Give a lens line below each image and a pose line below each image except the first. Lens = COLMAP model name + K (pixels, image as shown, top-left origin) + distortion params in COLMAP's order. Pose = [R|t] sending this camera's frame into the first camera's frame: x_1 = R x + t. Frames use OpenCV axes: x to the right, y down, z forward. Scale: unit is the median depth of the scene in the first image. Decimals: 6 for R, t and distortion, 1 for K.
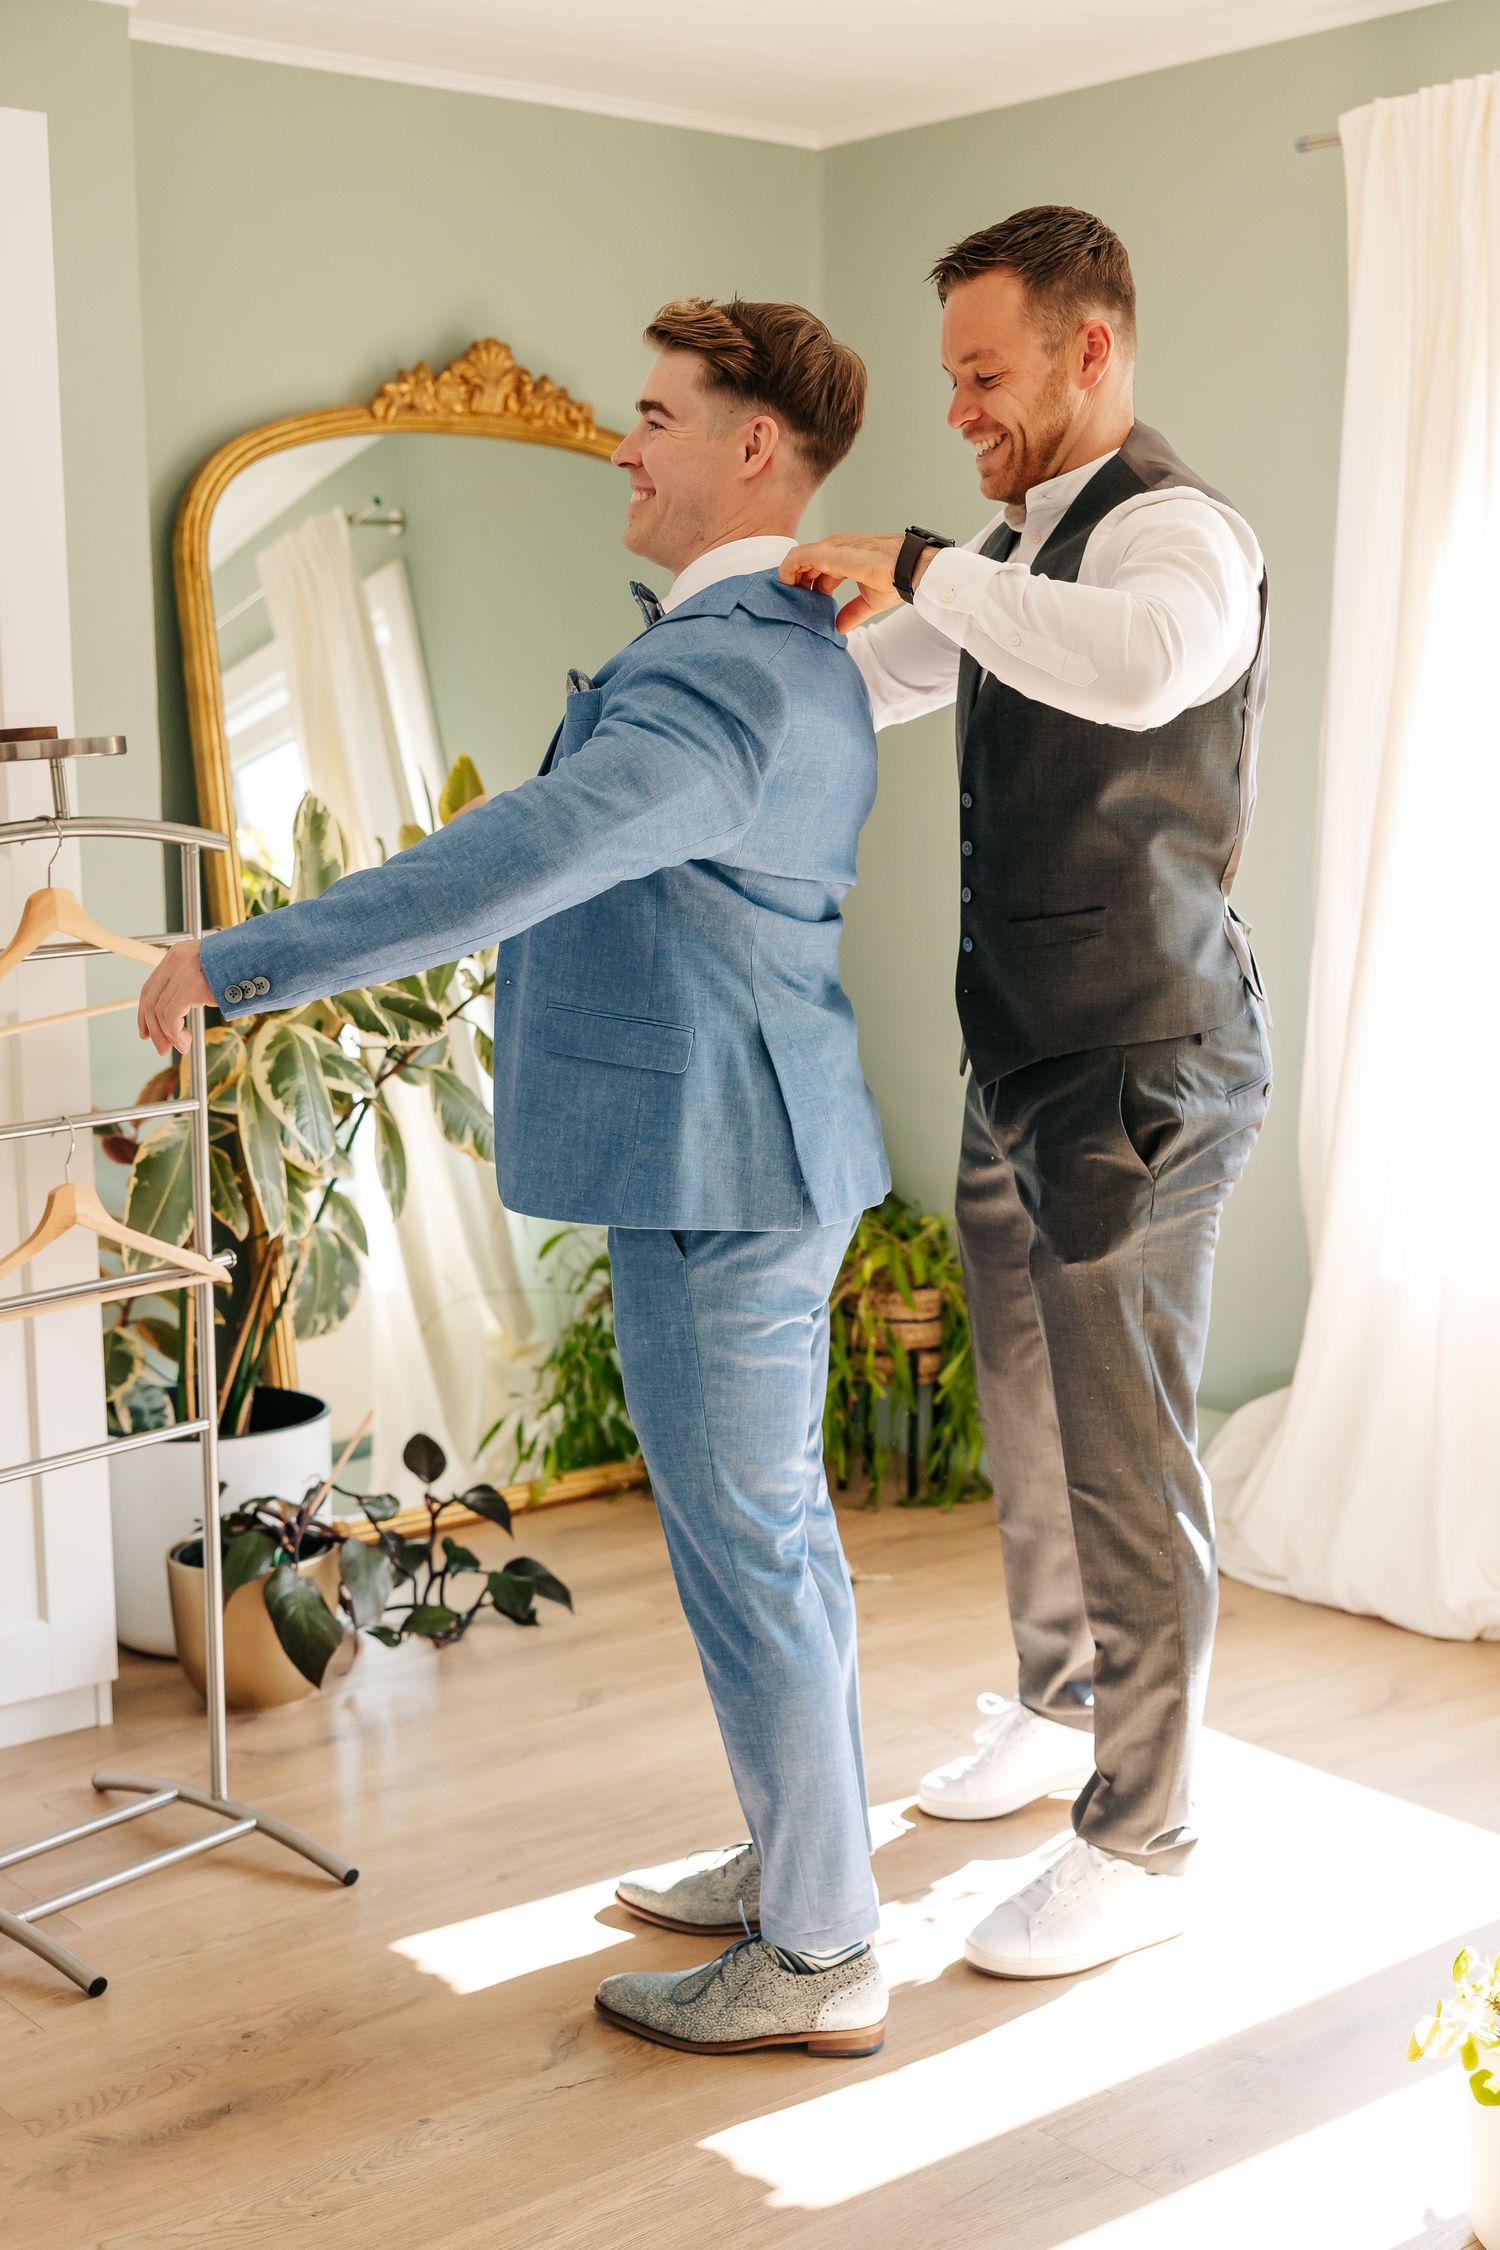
lens RADIAL K [[2652.1, 0, 782.3], [0, 2652.1, 1155.4], [0, 0, 1]] dist [0.038259, 0.000000]
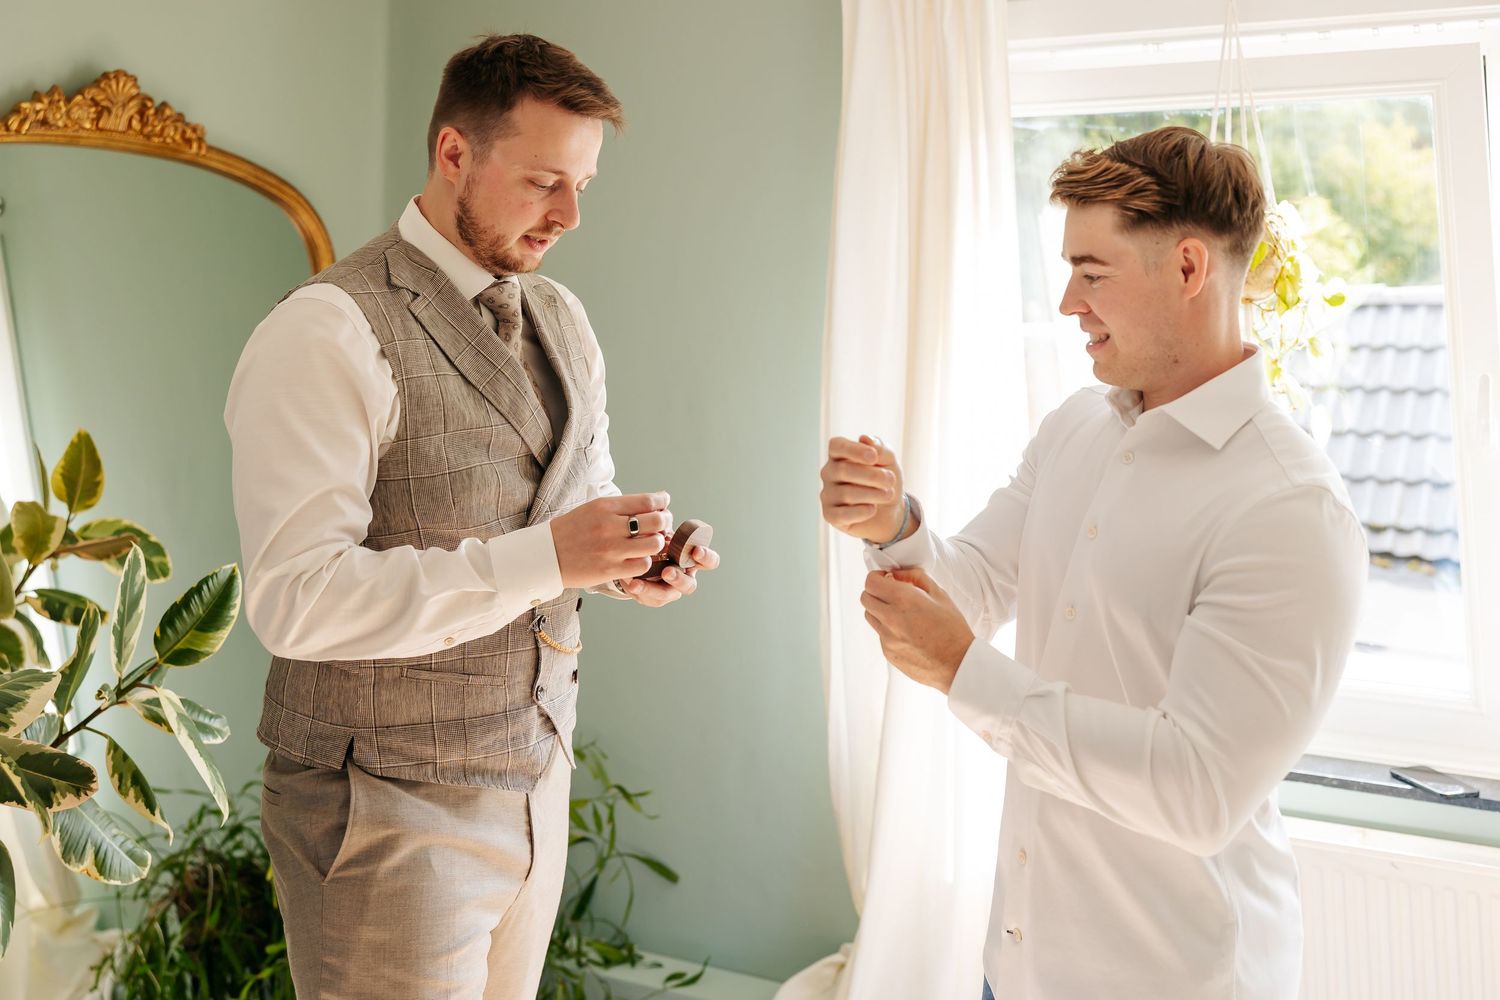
lens RADIAL K [[1591.1, 0, 796.8], [0, 1591.1, 199.4], [0, 0, 1]] dist [0.015323, 0.000000]
pose [[0.939110, 0.033082, 0.342022, -0.073588], [0.048147, 0.972867, -0.226300, -0.083266], [-0.340228, 0.228988, 0.912036, 0.289469]]
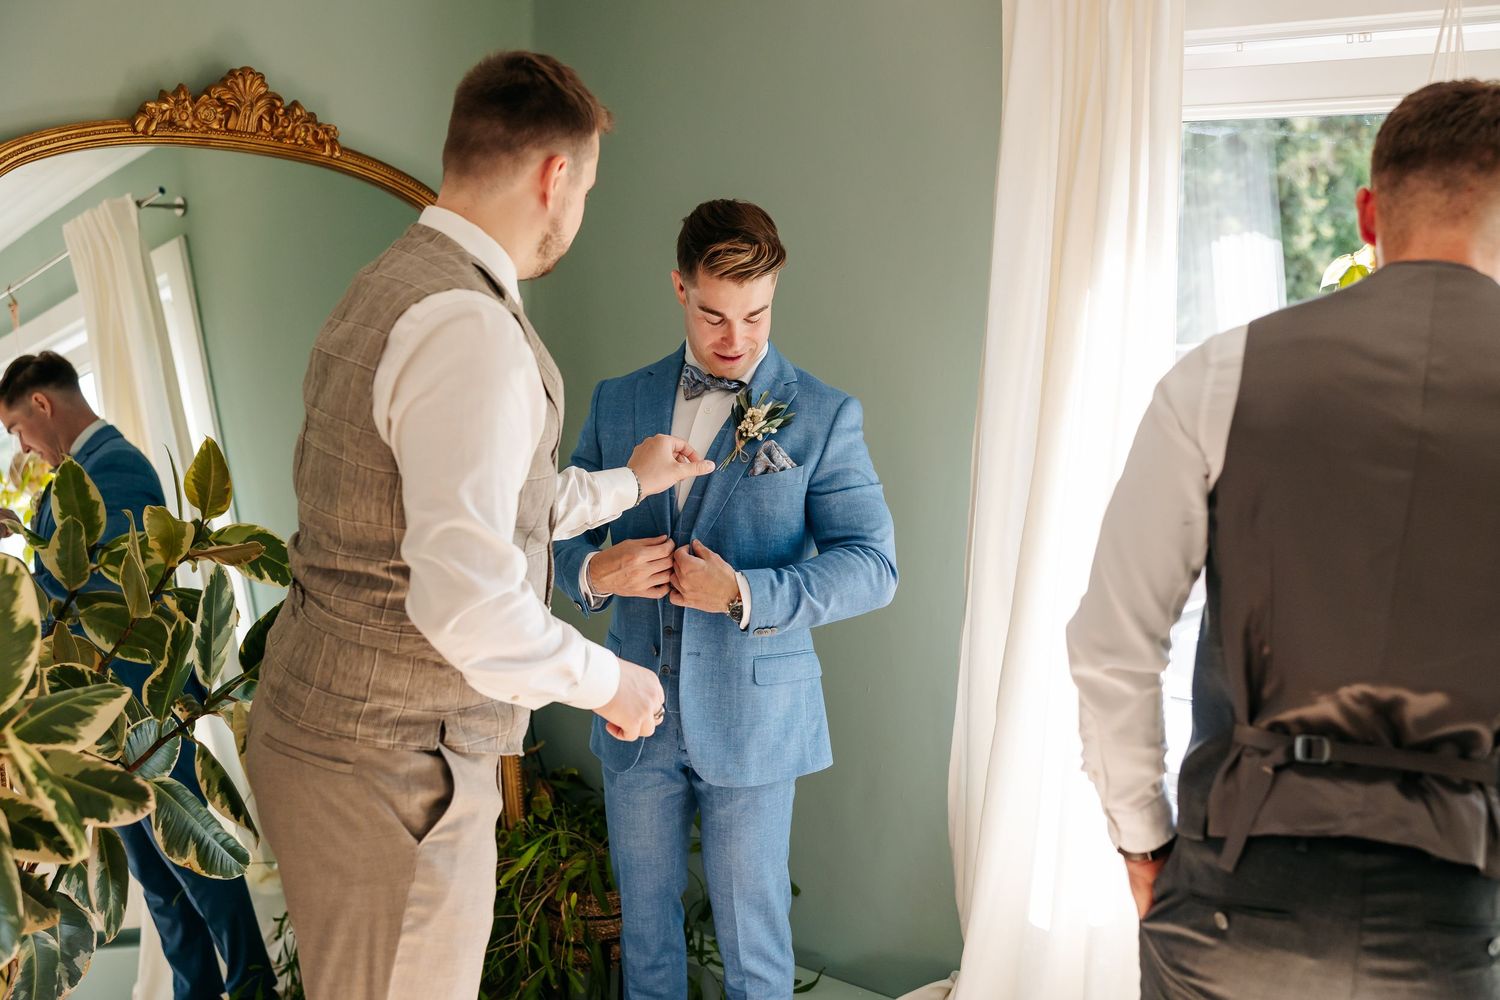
lens RADIAL K [[1587.6, 0, 726.5], [0, 1587.6, 503.2], [0, 0, 1]] dist [0.025712, 0.000000]
pose [[0.986203, 0.013609, 0.164982, -0.018031], [-0.006979, 0.999147, -0.040702, -0.101207], [-0.165395, 0.038989, 0.985456, 0.323369]]
